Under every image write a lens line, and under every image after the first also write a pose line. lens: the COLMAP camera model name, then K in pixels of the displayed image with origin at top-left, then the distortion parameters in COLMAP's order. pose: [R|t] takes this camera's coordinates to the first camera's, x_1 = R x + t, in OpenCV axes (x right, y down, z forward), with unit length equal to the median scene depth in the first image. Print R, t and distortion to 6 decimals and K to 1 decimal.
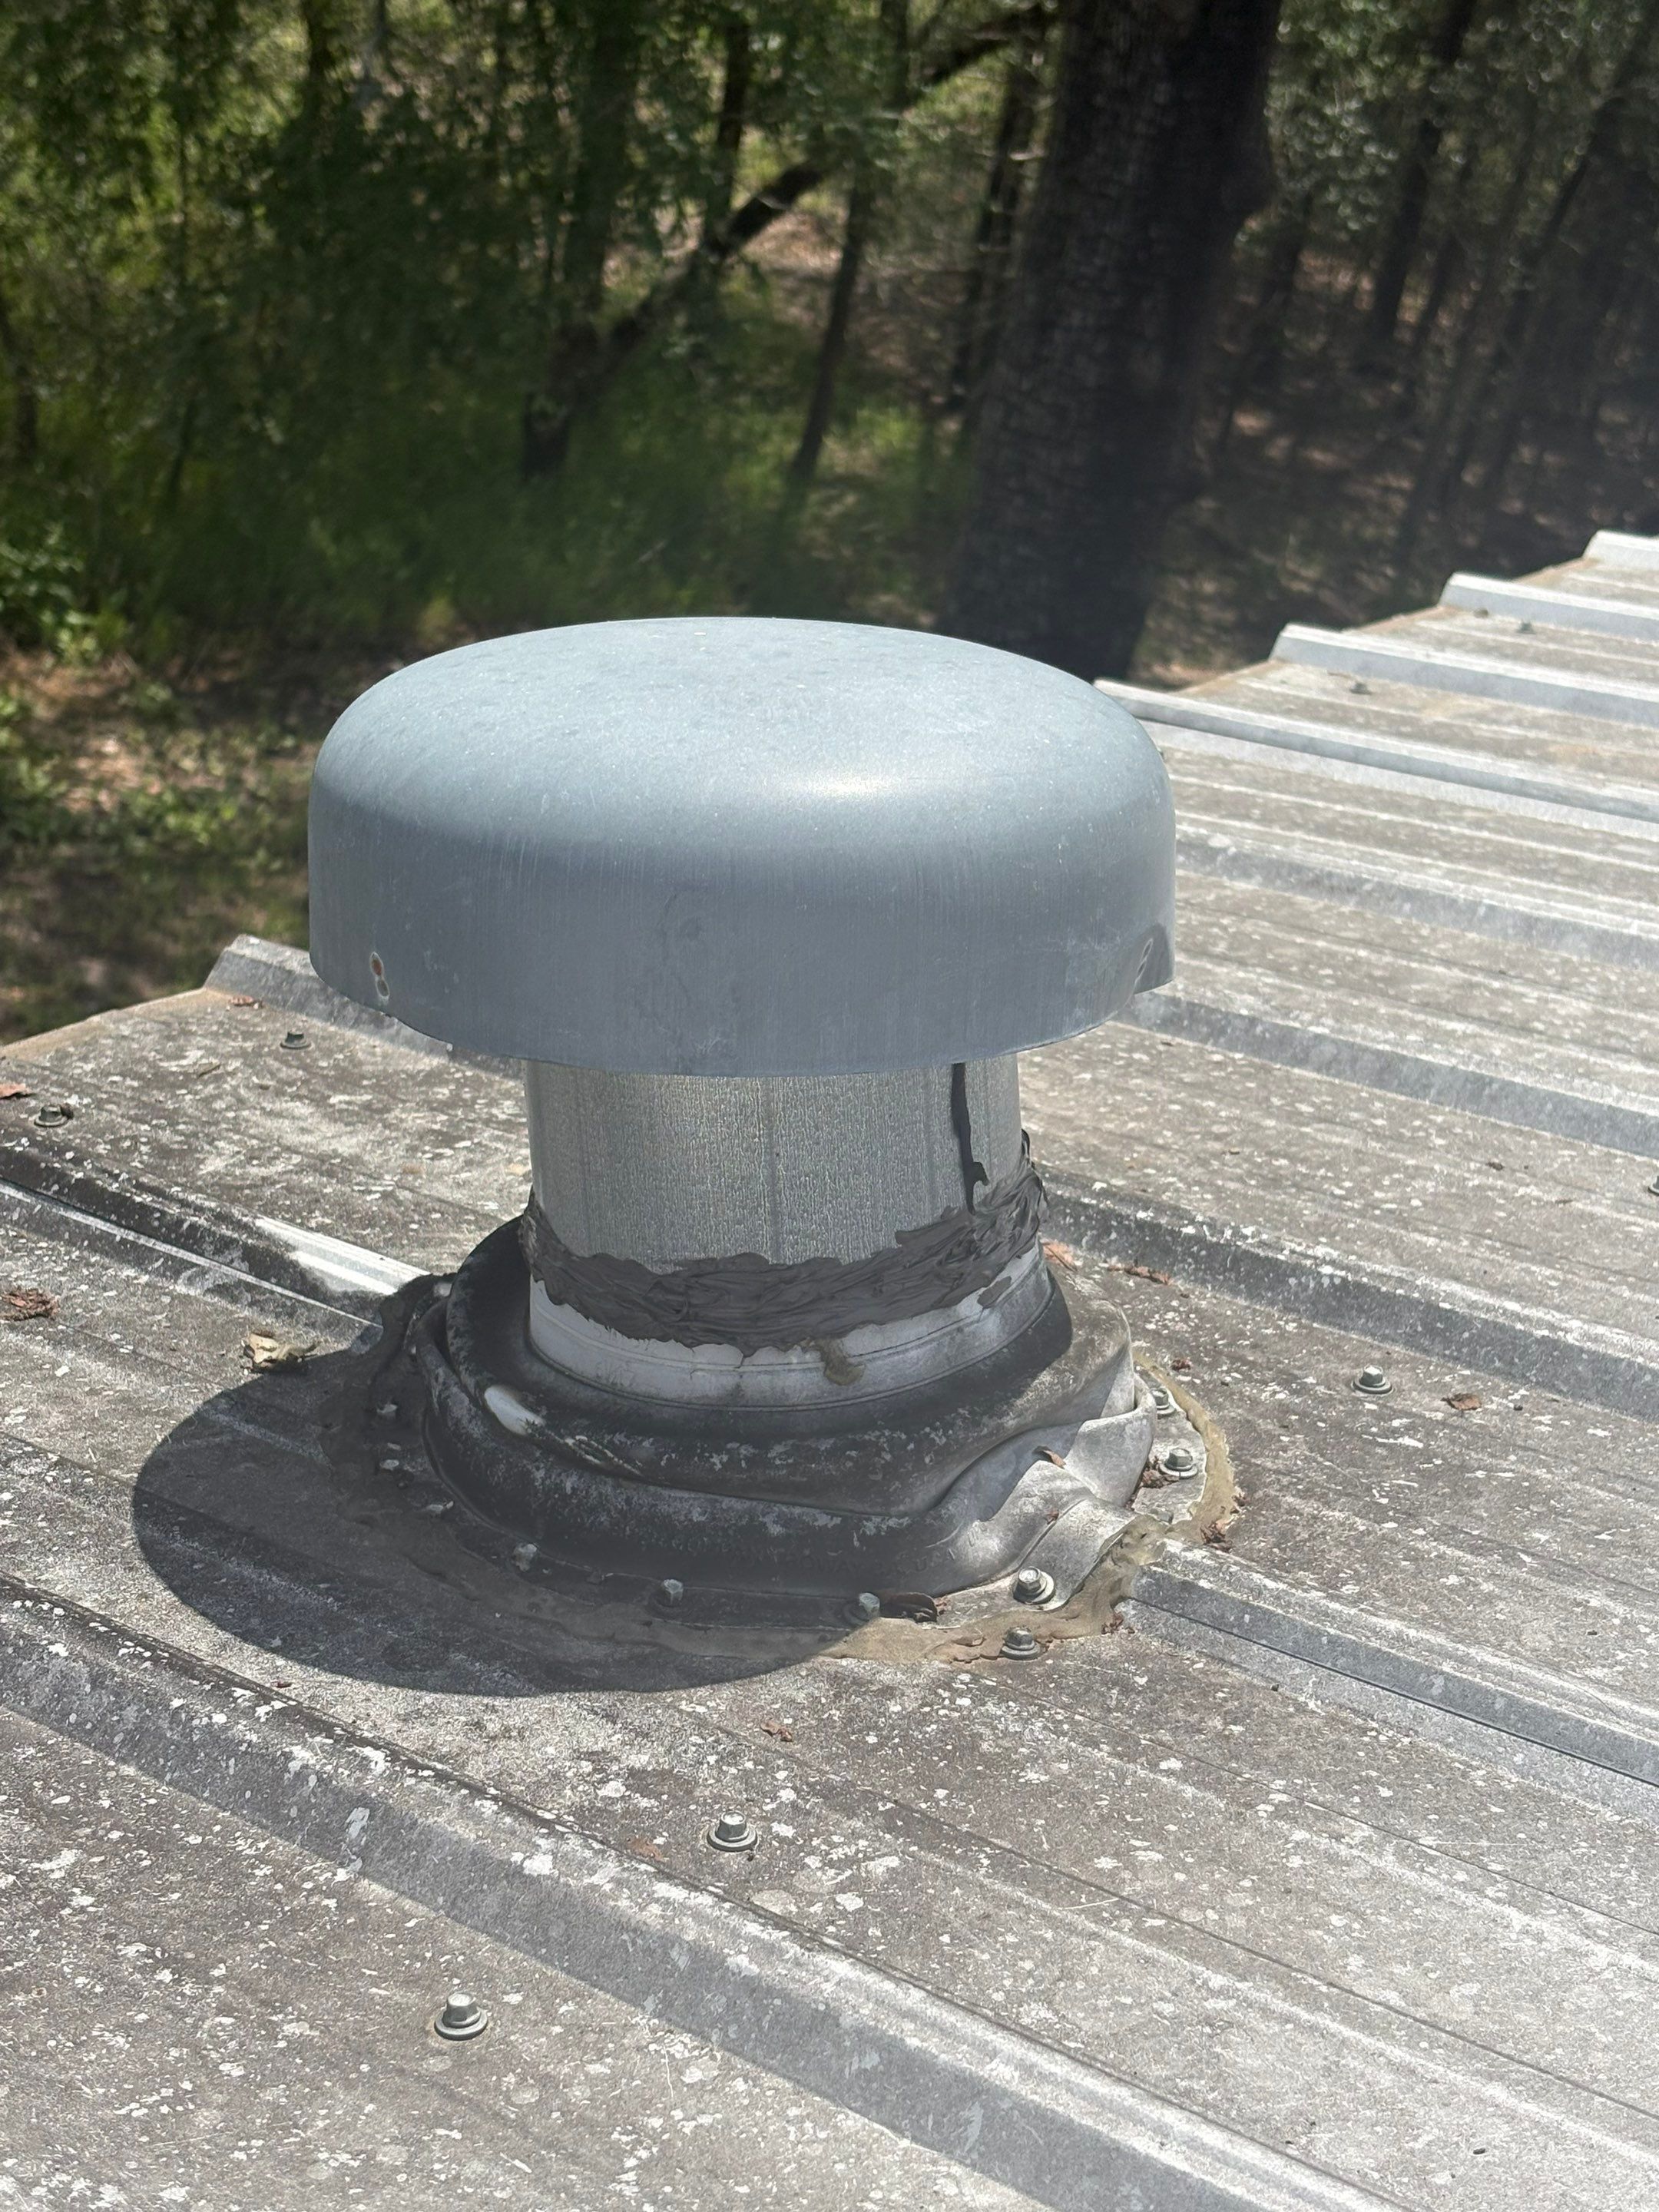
lens RADIAL K [[3513.8, 0, 829.5], [0, 3513.8, 1106.0], [0, 0, 1]] dist [0.111834, 0.033069]
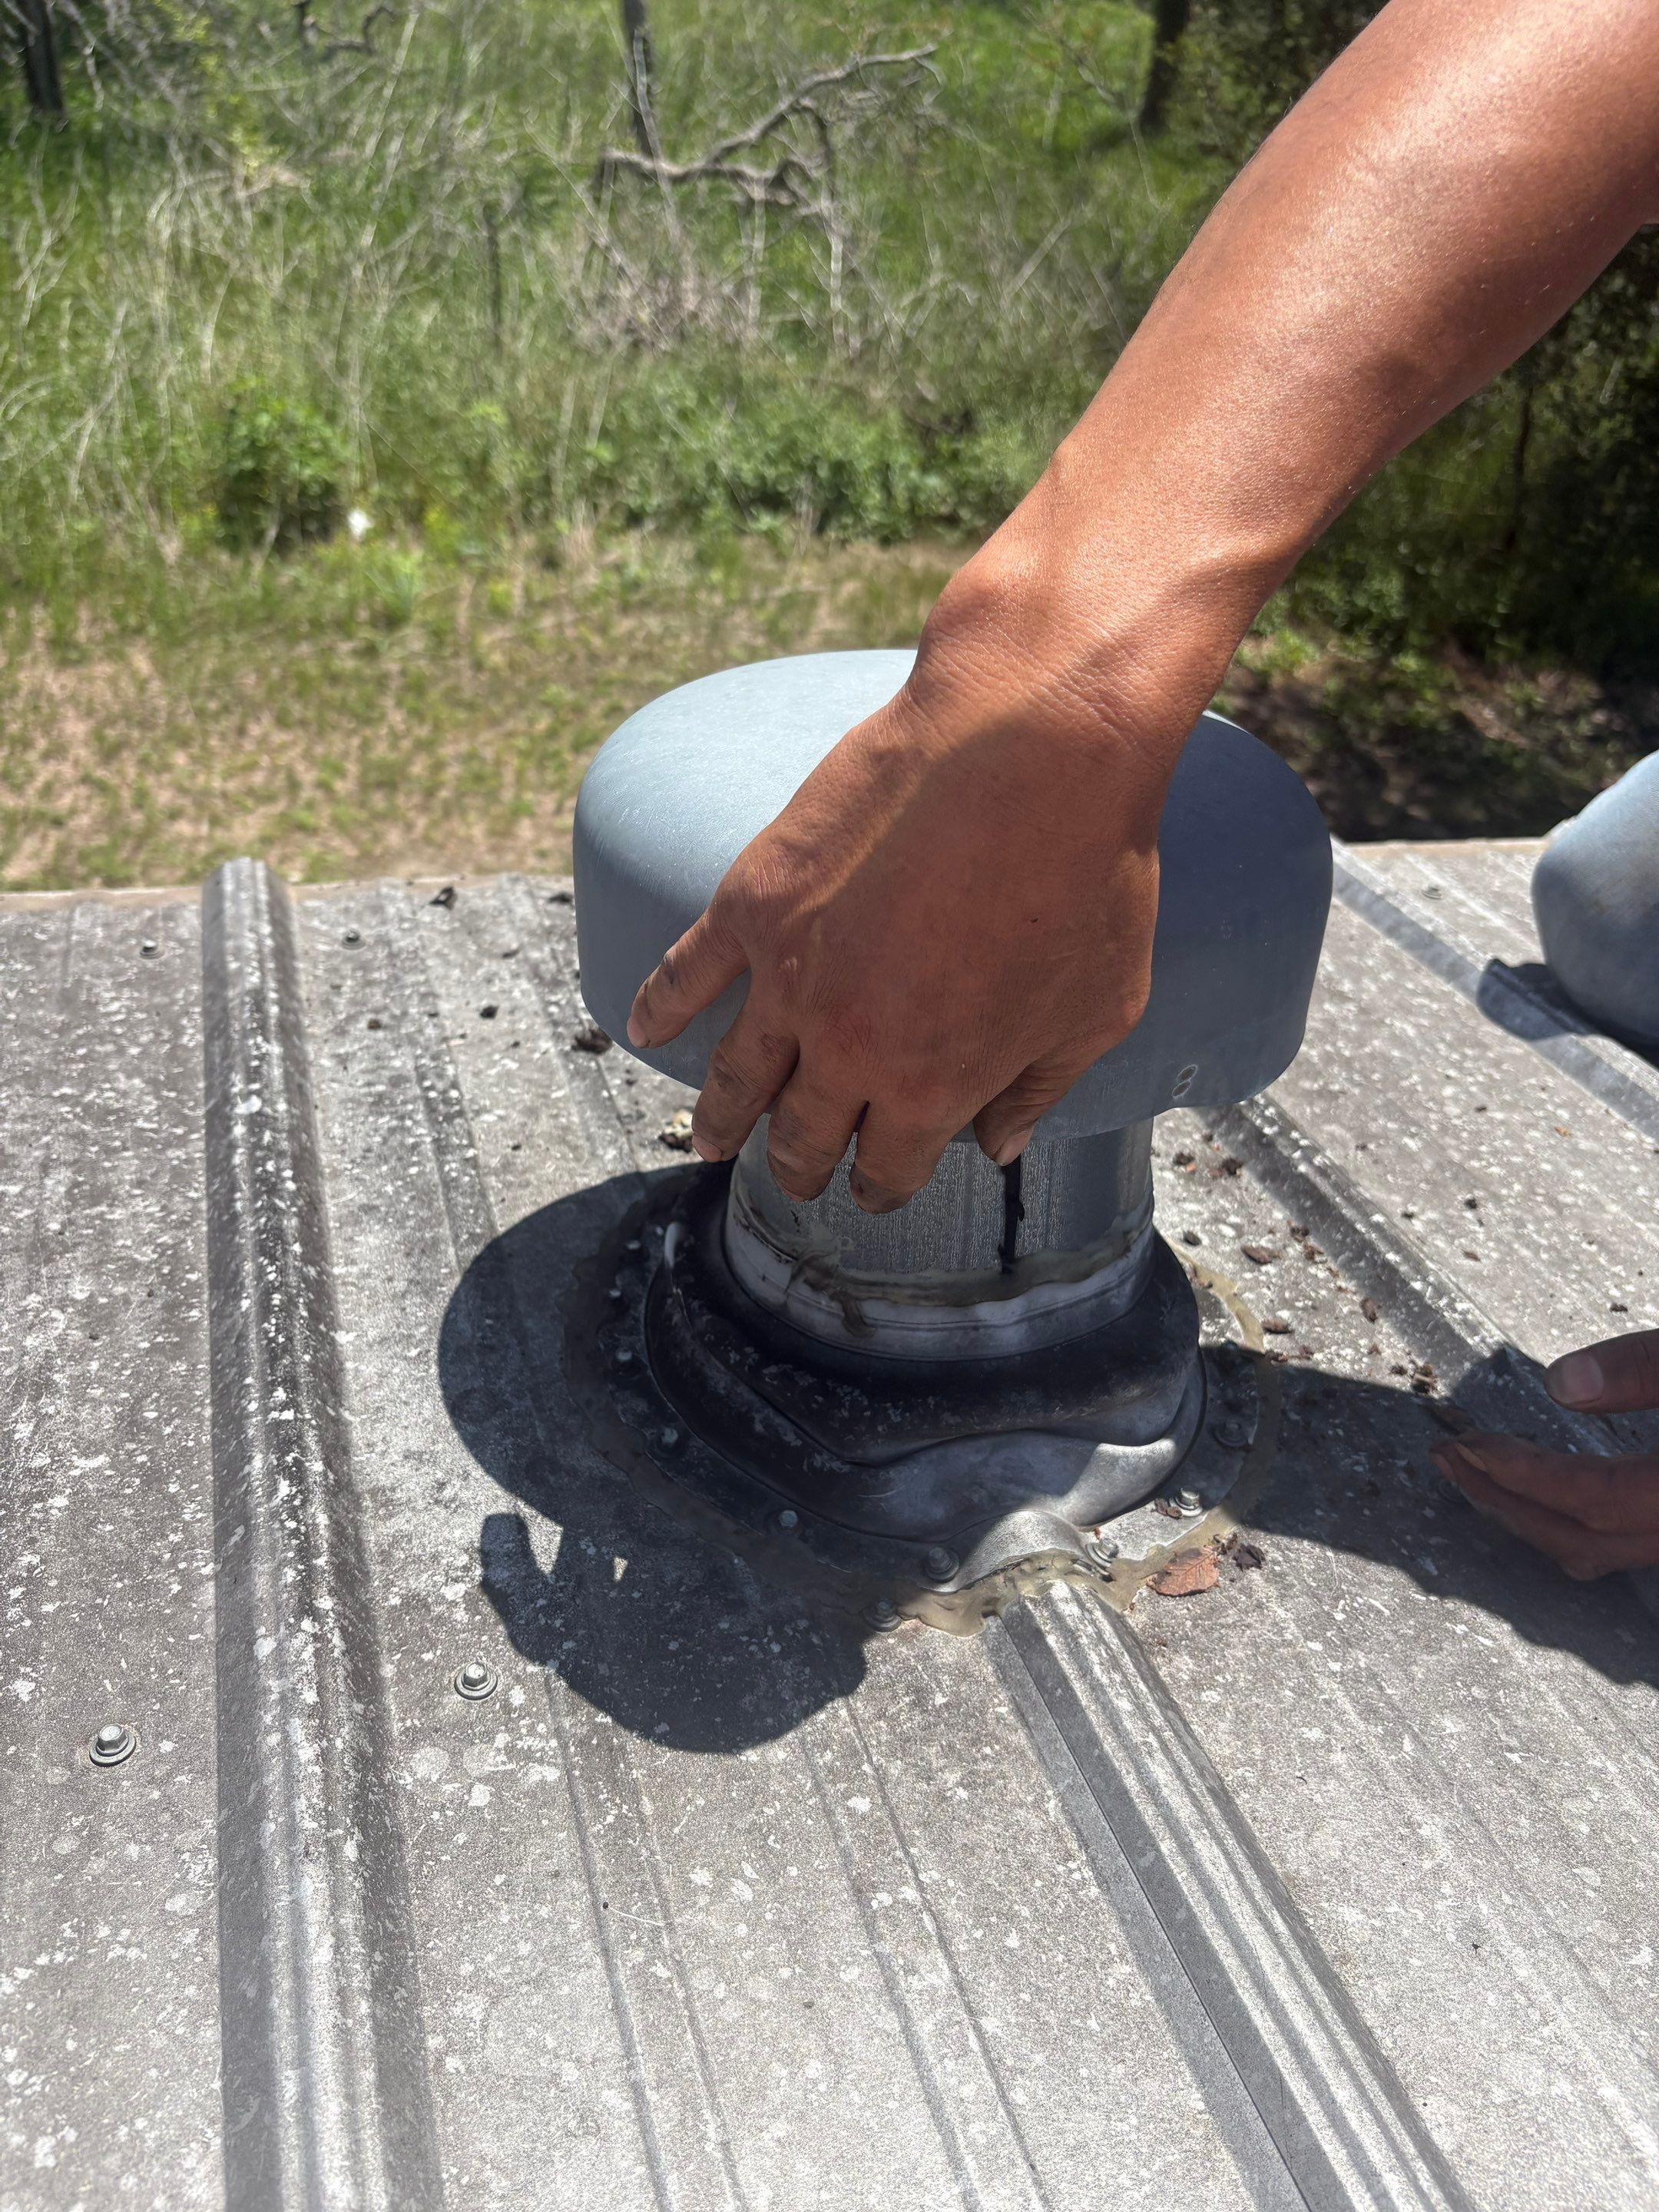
lens RADIAL K [[1701.5, 0, 829.5], [0, 1701.5, 1106.0], [0, 0, 1]] dist [0.025863, -0.070636]
pose [[0.802348, 0.331484, -0.496343, 0.251756], [-0.254745, 0.942237, 0.217475, -0.114673], [0.539762, -0.048050, 0.840445, 0.513067]]
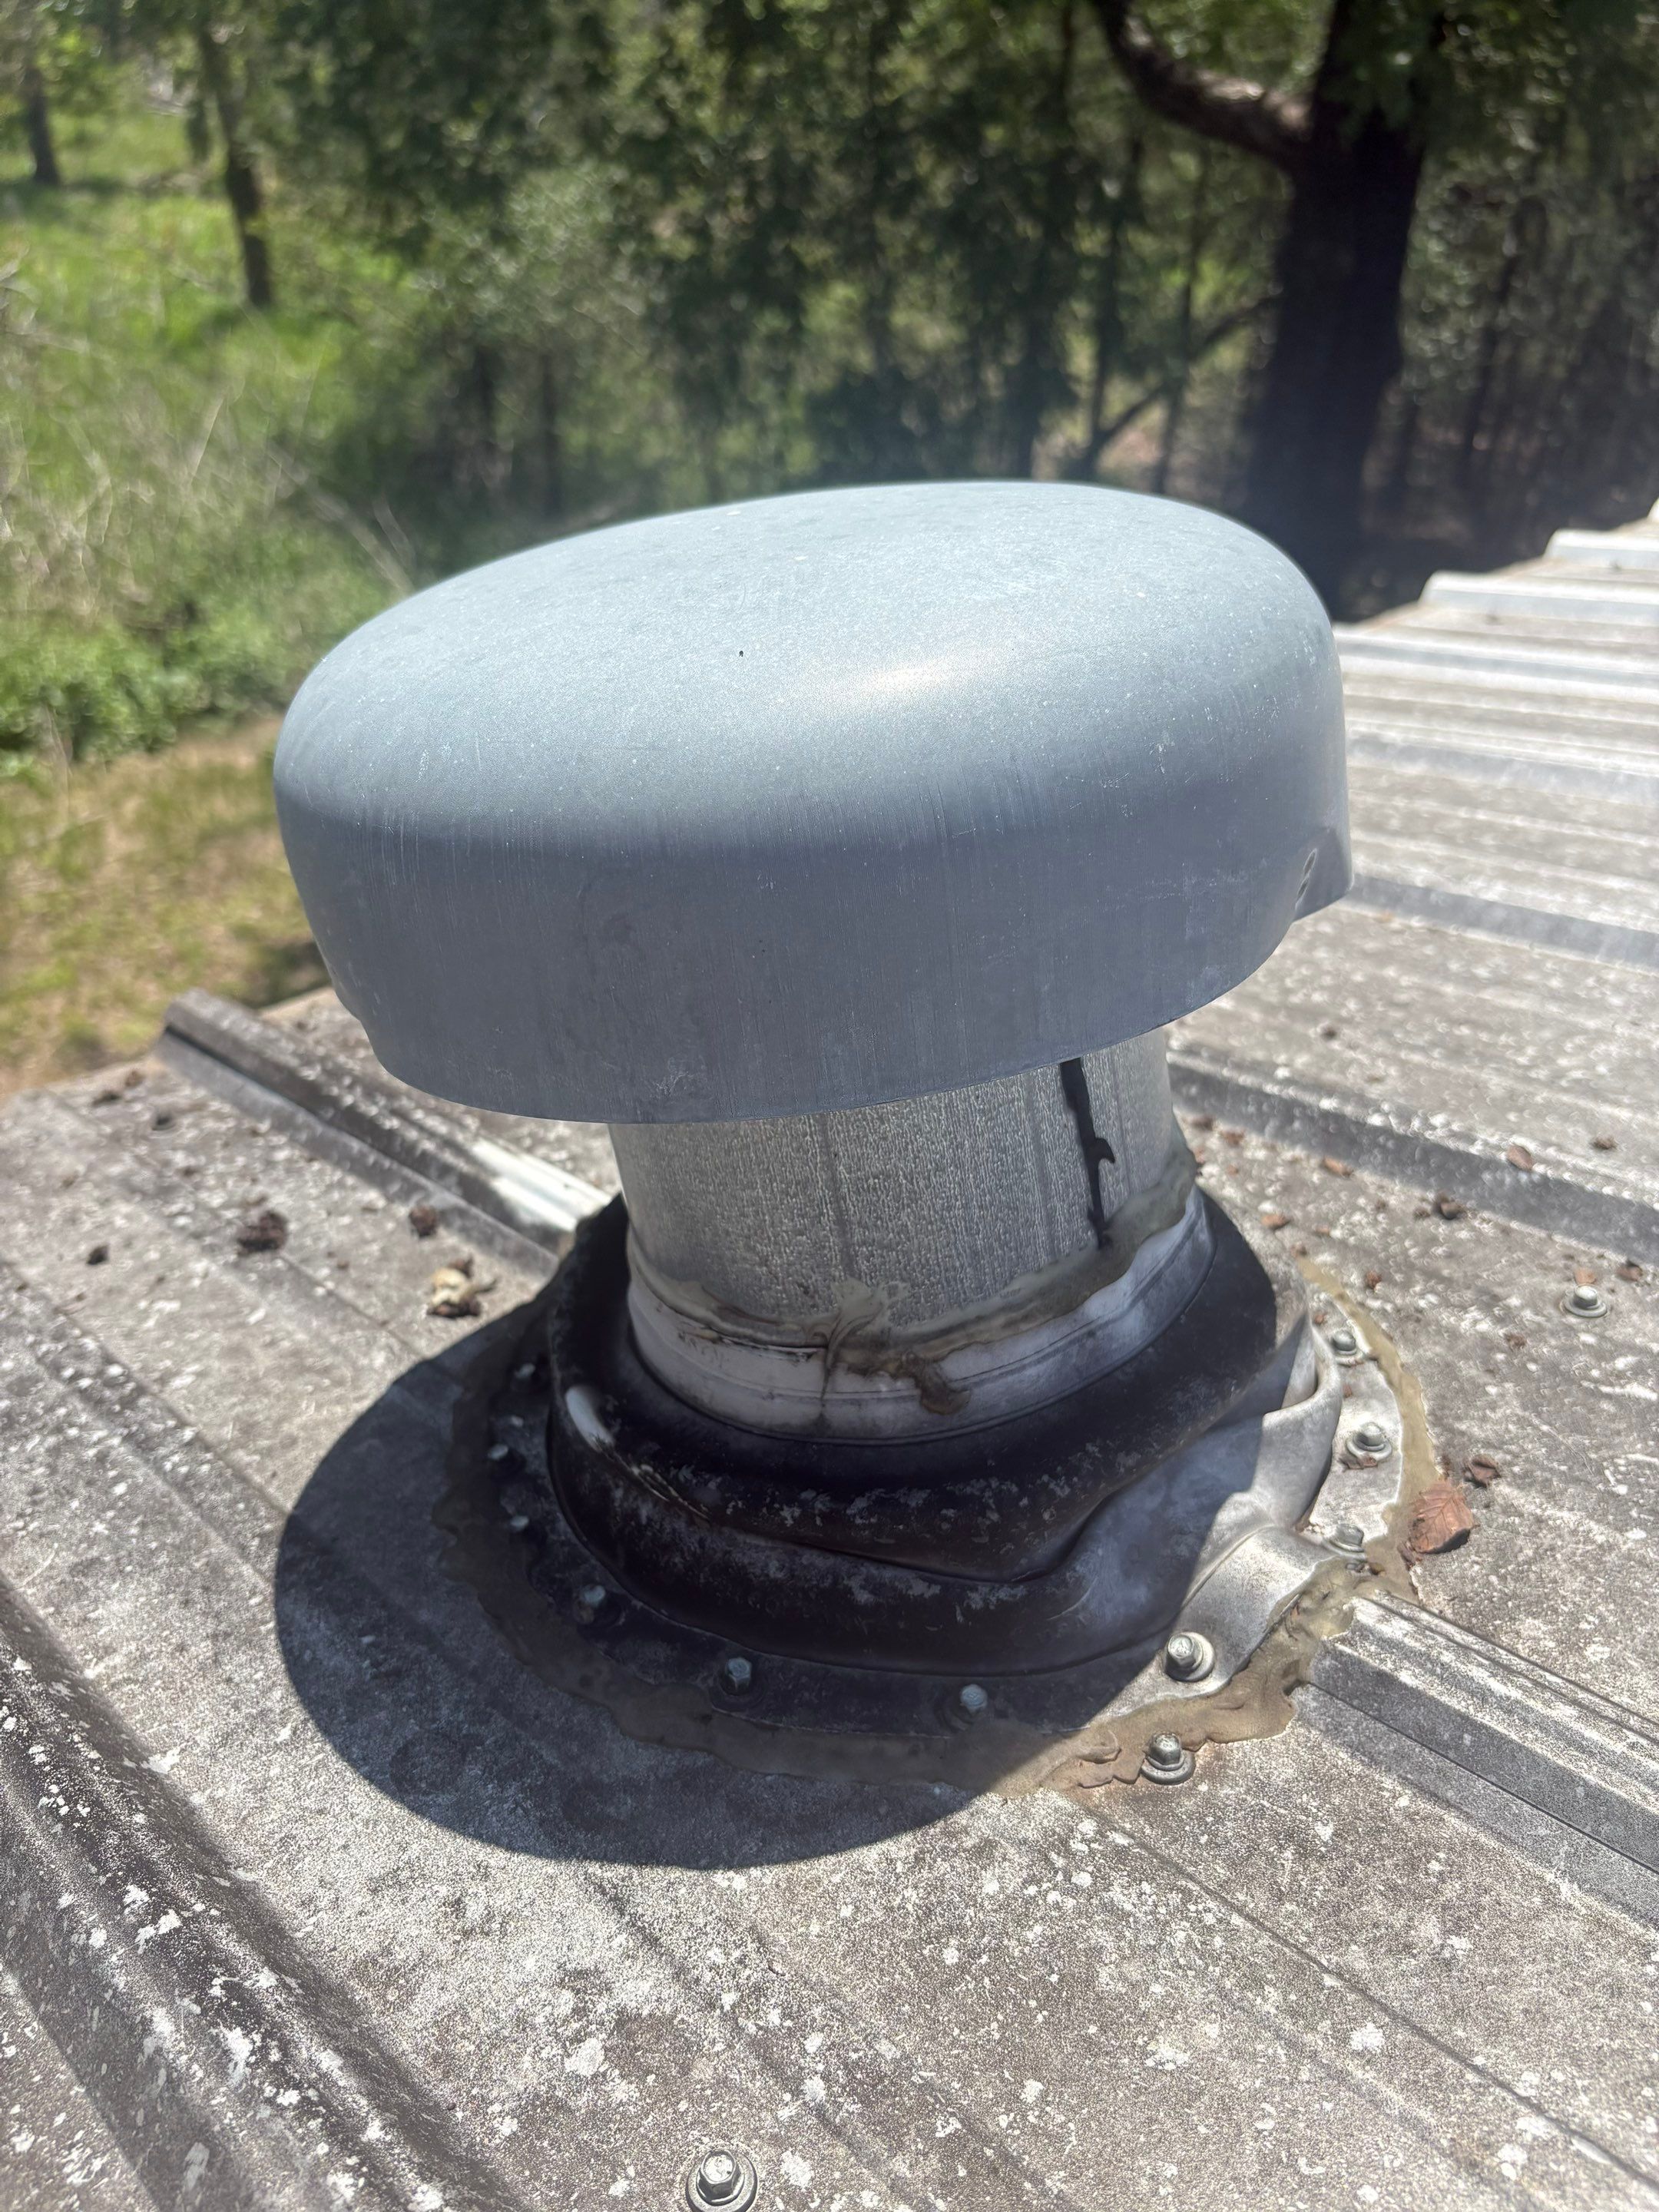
lens RADIAL K [[1694.7, 0, 829.5], [0, 1694.7, 1106.0], [0, 0, 1]] dist [-0.009776, -0.005313]
pose [[0.978128, -0.031095, -0.205664, 0.060501], [0.054986, 0.992243, 0.111492, -0.037488], [0.200602, -0.120362, 0.972251, 0.610797]]
